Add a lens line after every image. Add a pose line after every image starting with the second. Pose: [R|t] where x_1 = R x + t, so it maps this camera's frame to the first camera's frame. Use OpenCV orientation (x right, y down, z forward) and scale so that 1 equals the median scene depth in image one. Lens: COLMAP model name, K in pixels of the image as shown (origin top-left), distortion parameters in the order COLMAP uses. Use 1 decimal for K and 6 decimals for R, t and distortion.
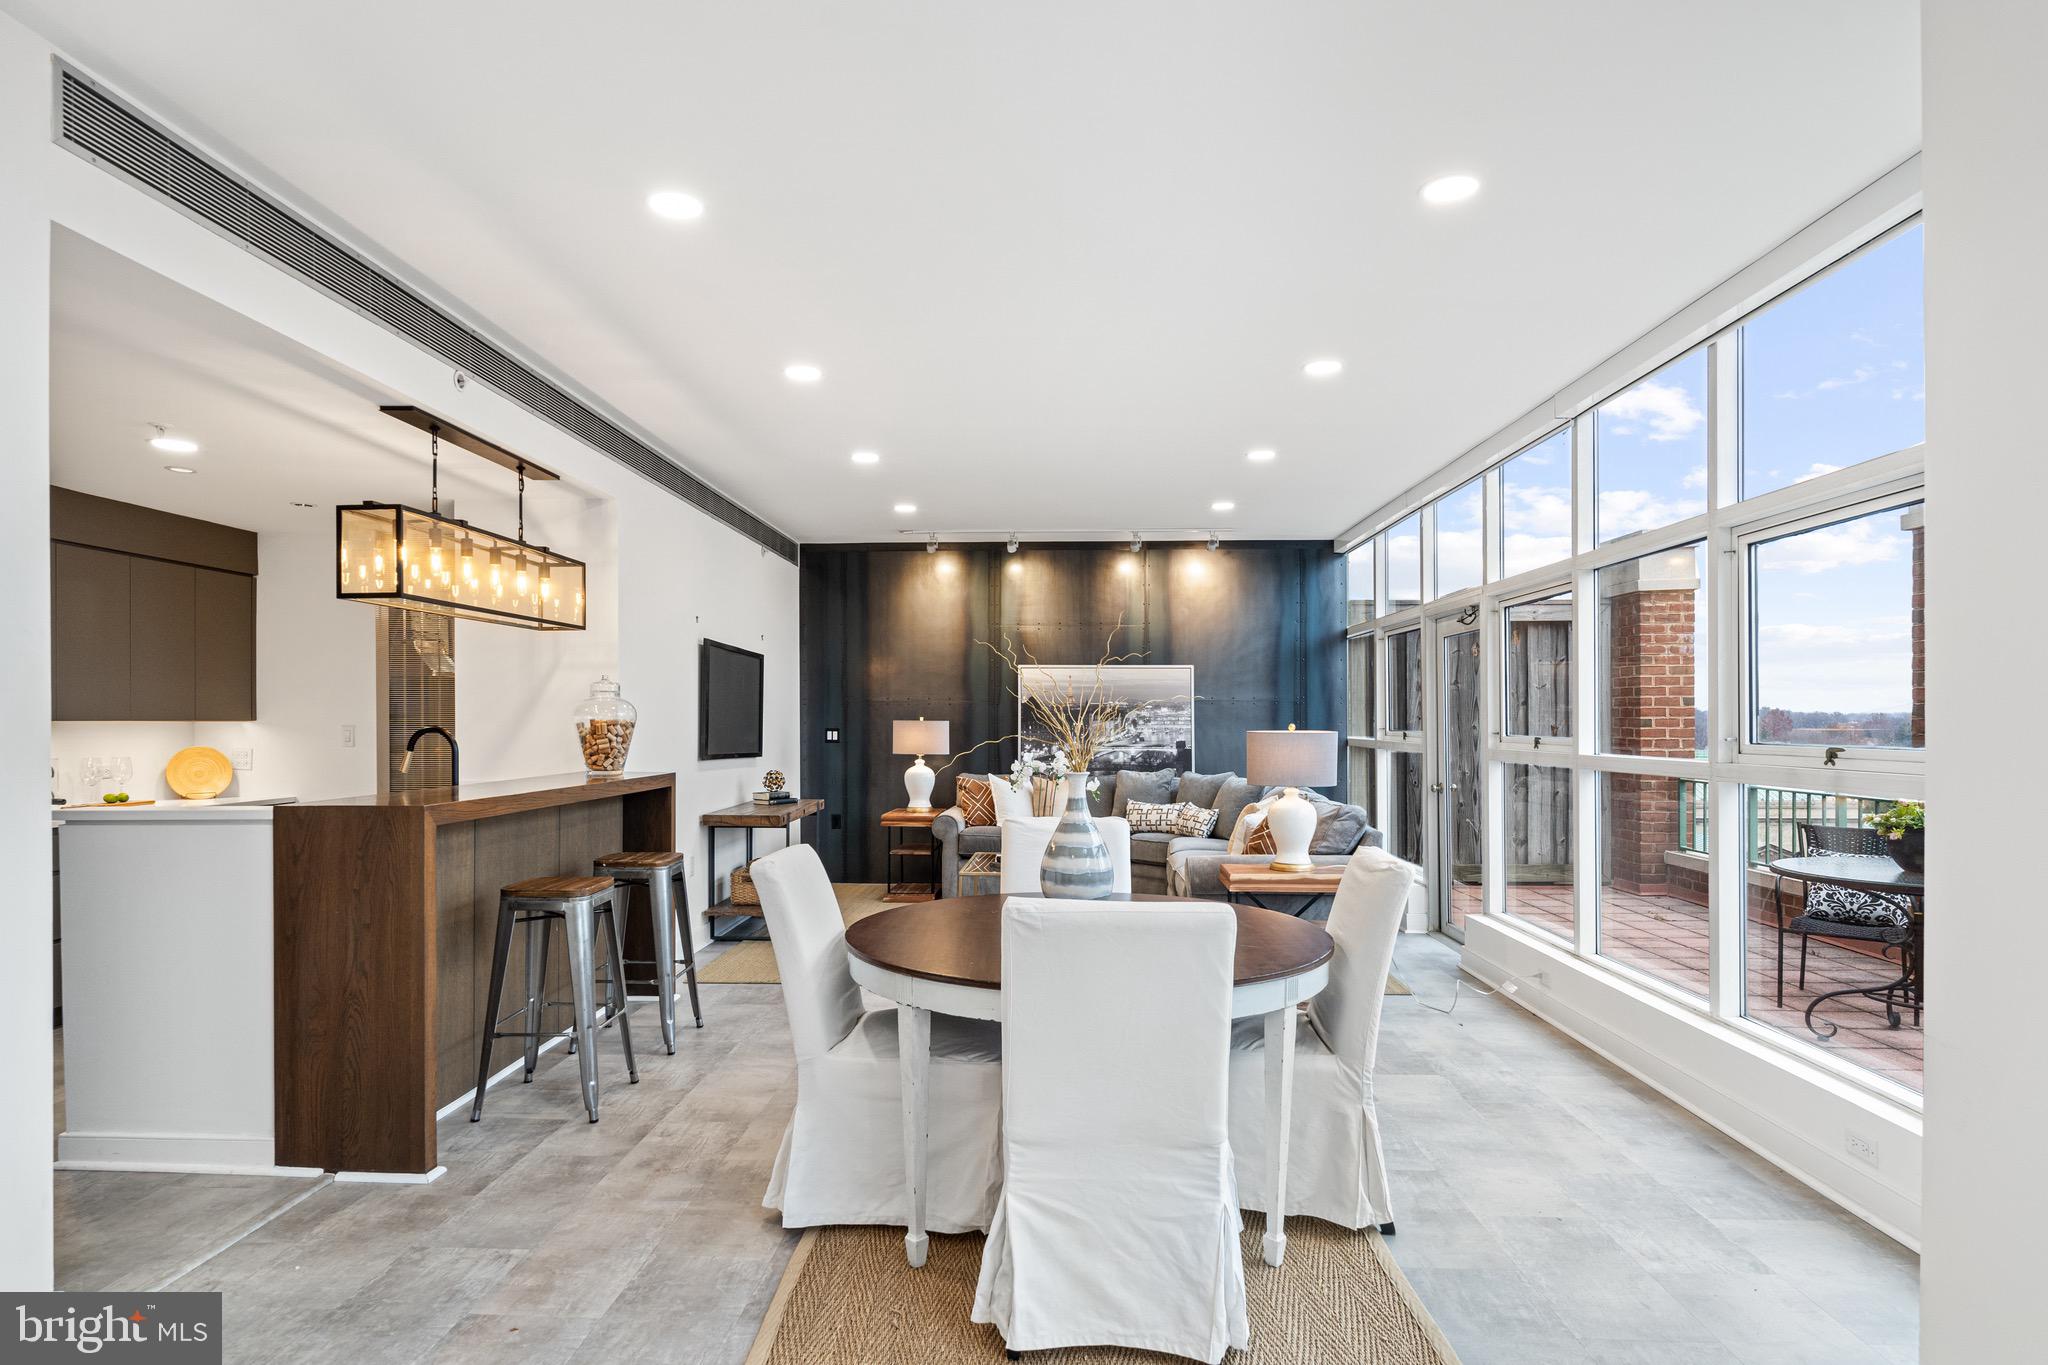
lens RADIAL K [[1117.6, 0, 1014.1], [0, 1117.6, 724.4], [0, 0, 1]] dist [-0.001869, -0.000886]
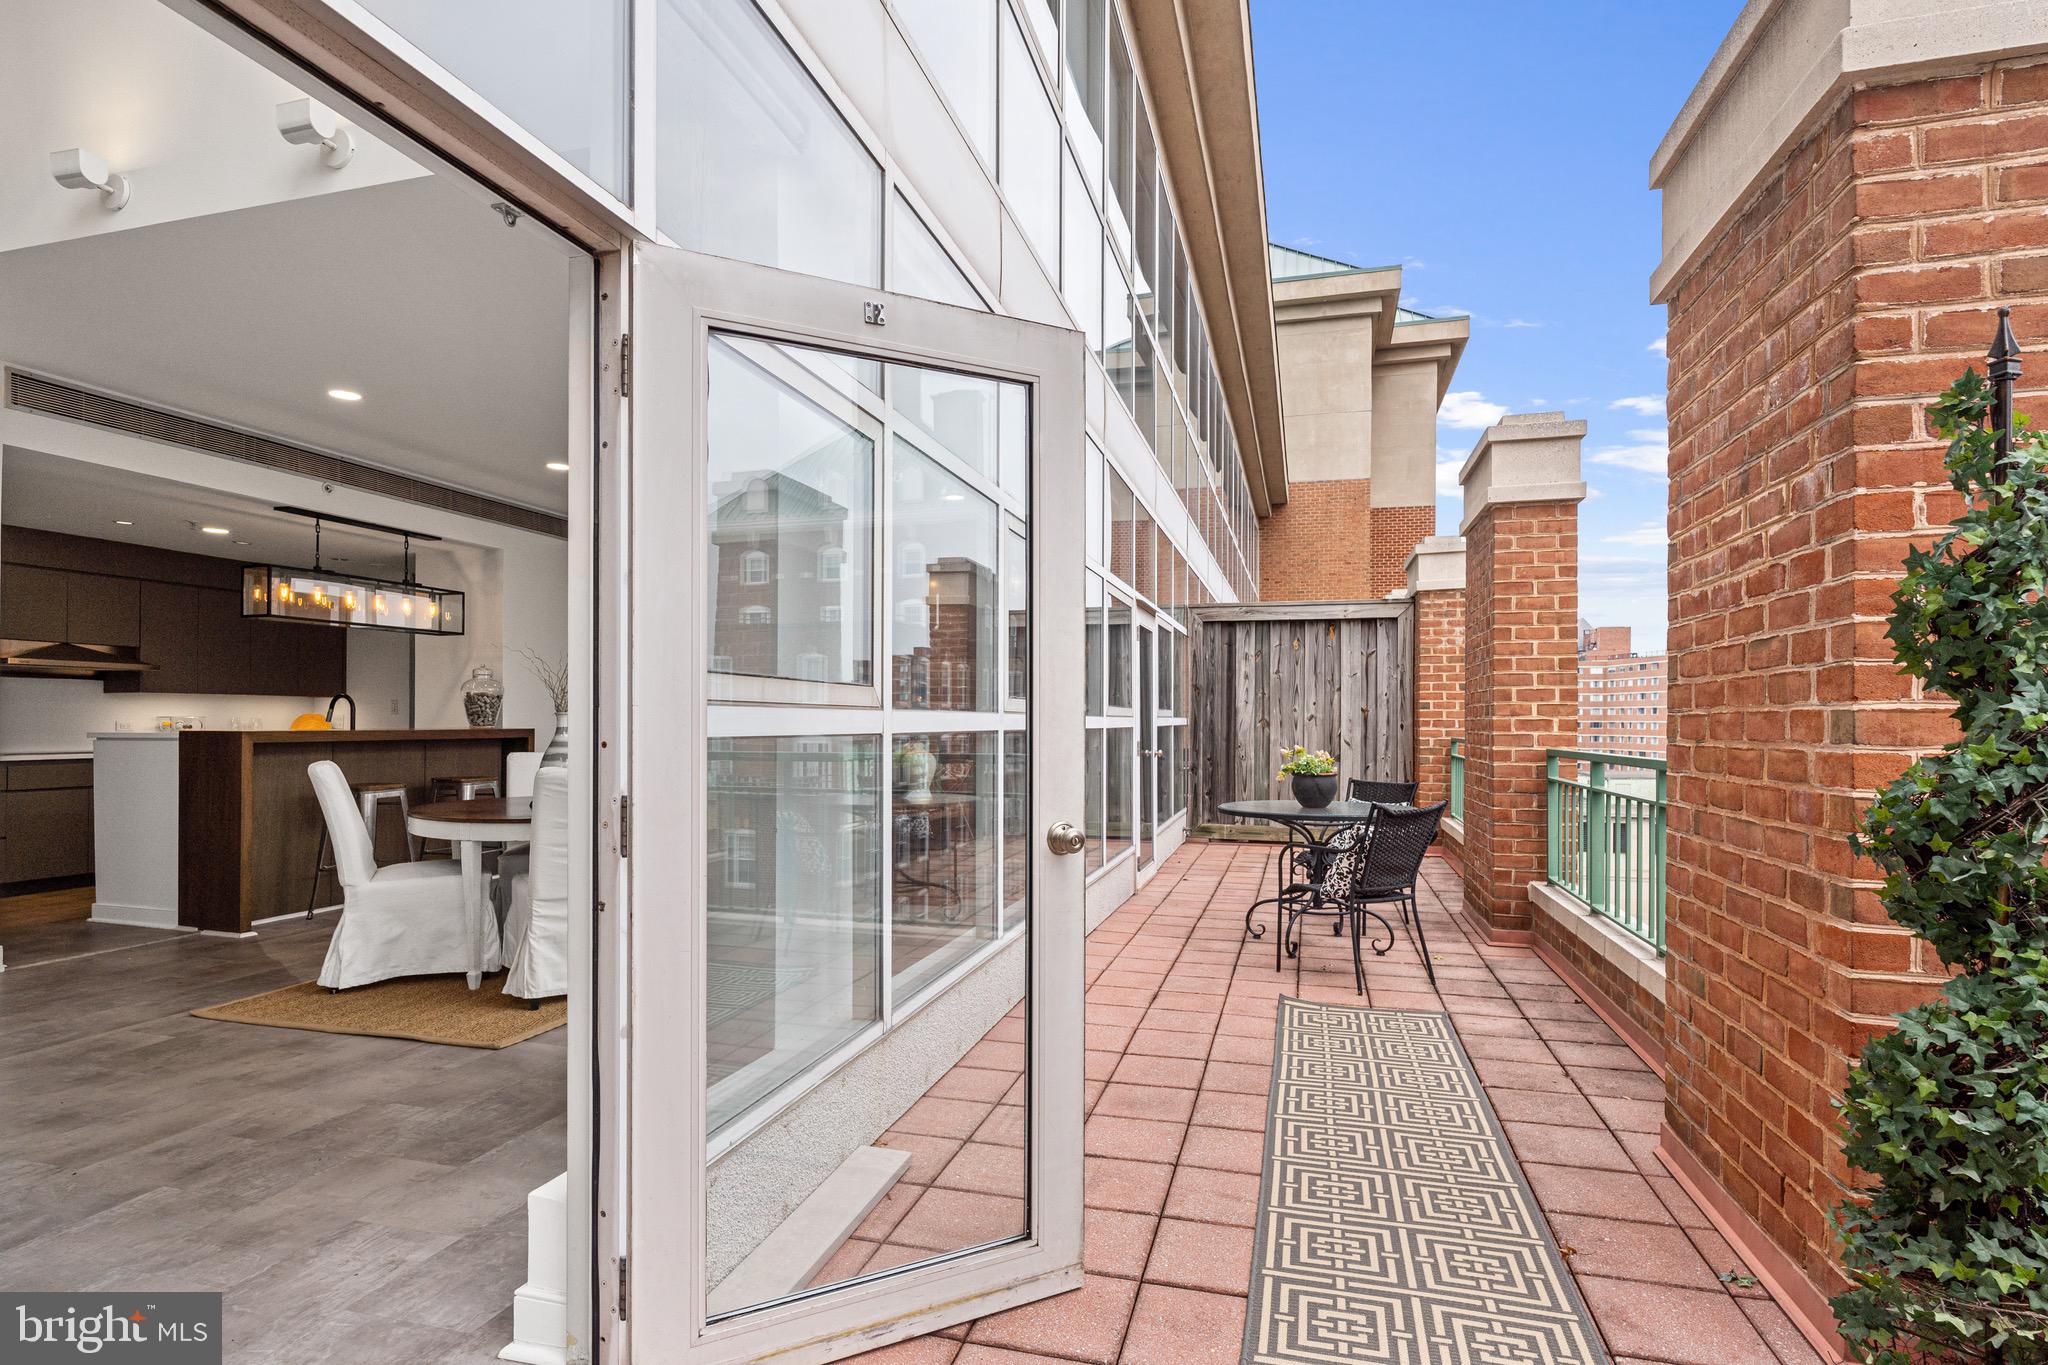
lens RADIAL K [[1040.6, 0, 1016.1], [0, 1040.6, 710.7], [0, 0, 1]] dist [-0.006648, 0.004283]
pose [[0.972127, 0.003778, -0.234423, 0.527267], [-0.006673, 0.999911, -0.011555, 0.024430], [0.234358, 0.012798, 0.972066, -0.168068]]
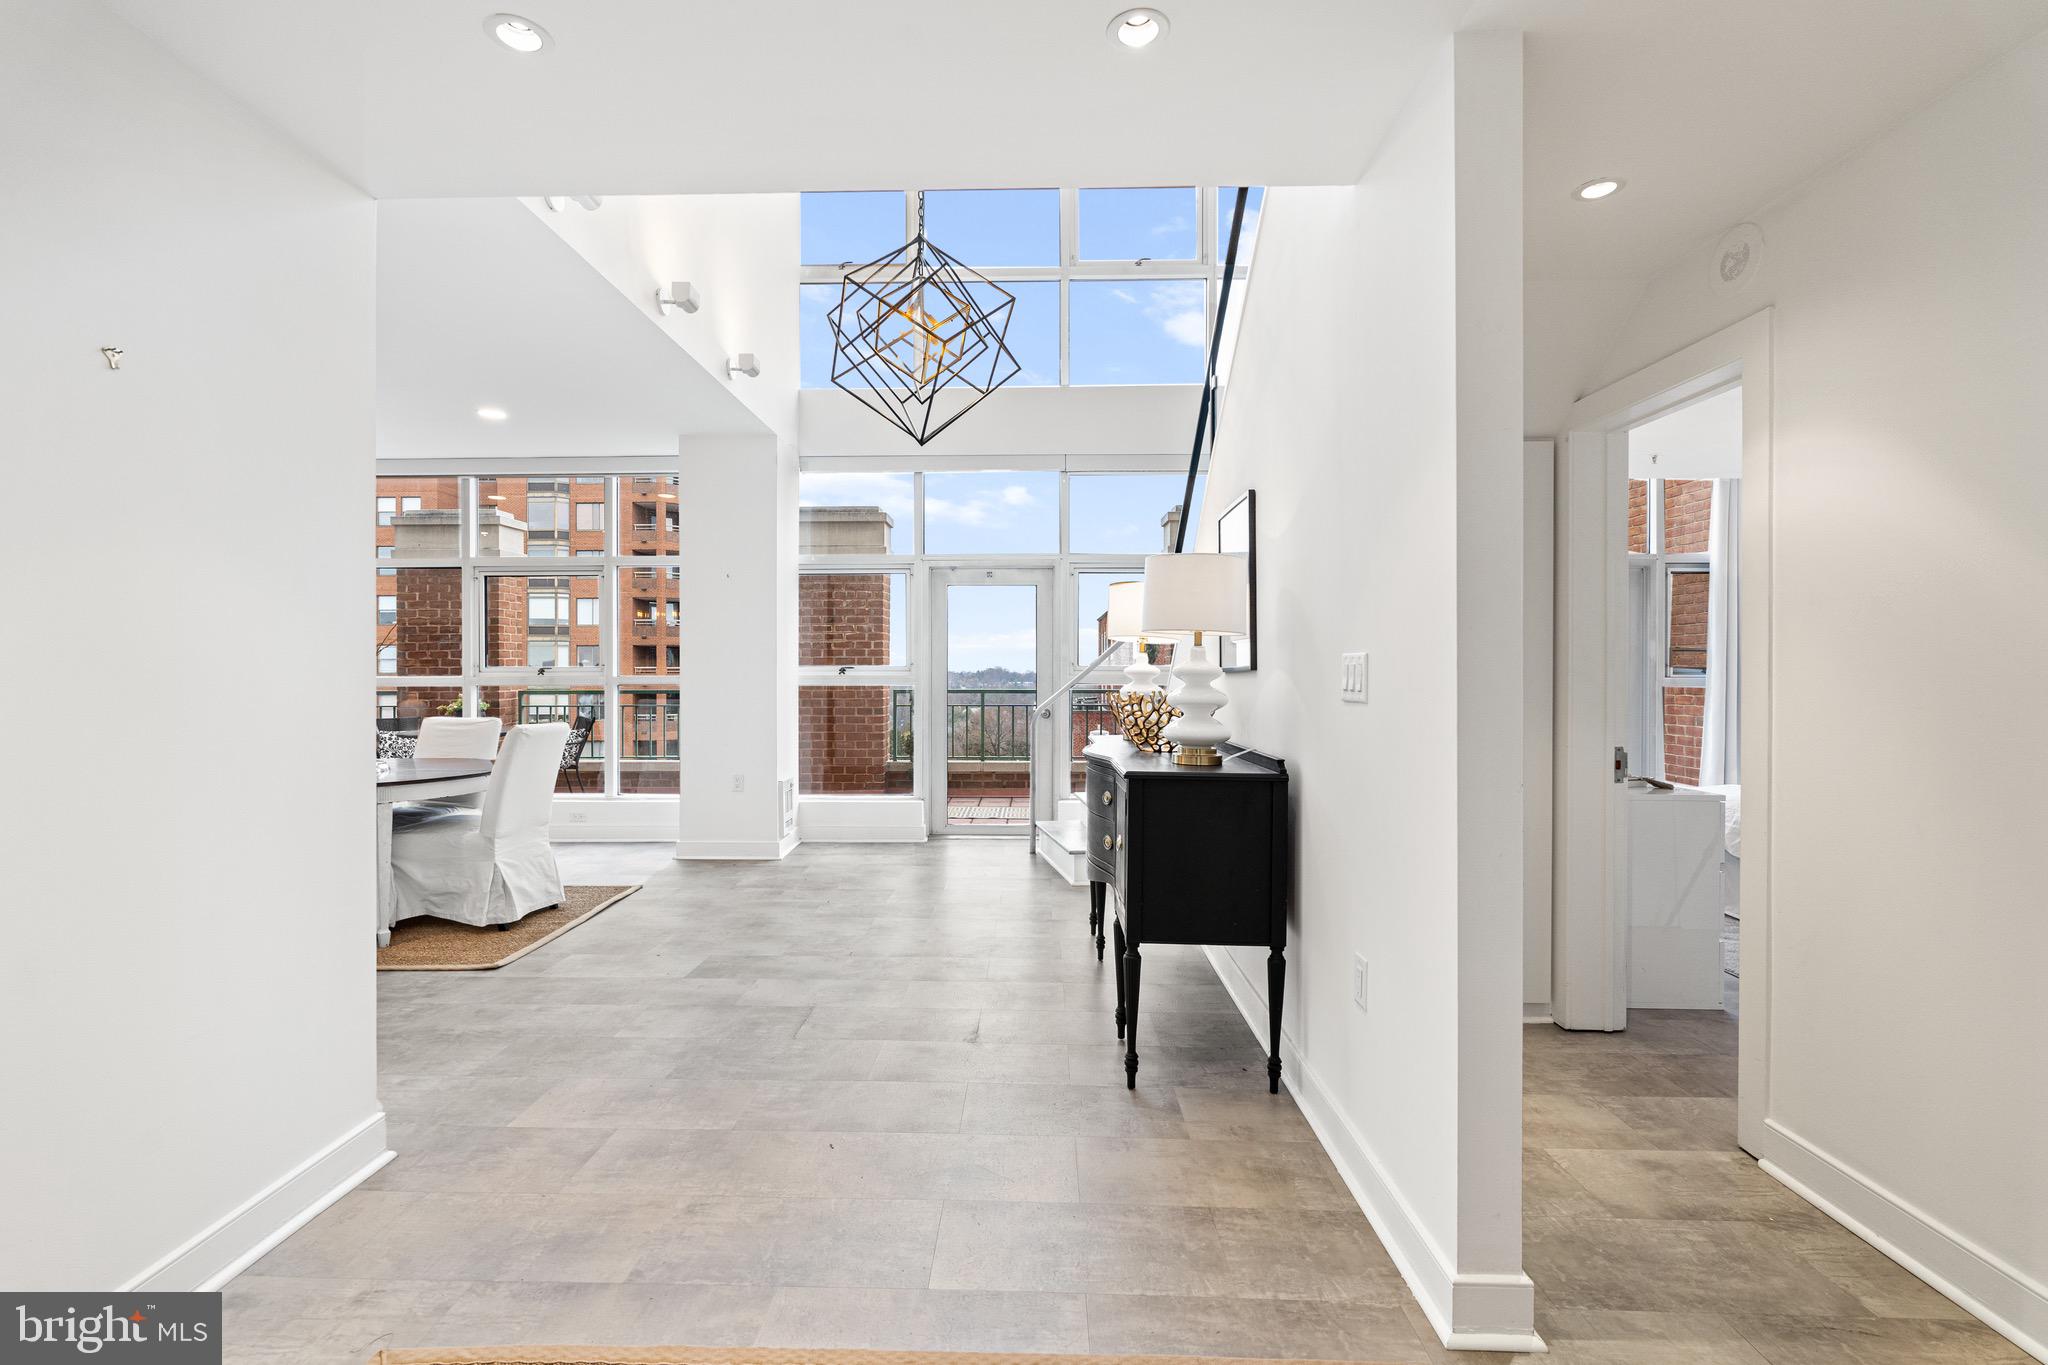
lens RADIAL K [[951.8, 0, 1021.1], [0, 951.8, 675.0], [0, 0, 1]] dist [-0.002473, -0.000126]
pose [[-0.022179, -0.003579, 0.999748, -0.671203], [0.005360, 0.999979, 0.003699, 0.016698], [-0.999740, 0.005440, -0.022159, -0.001932]]
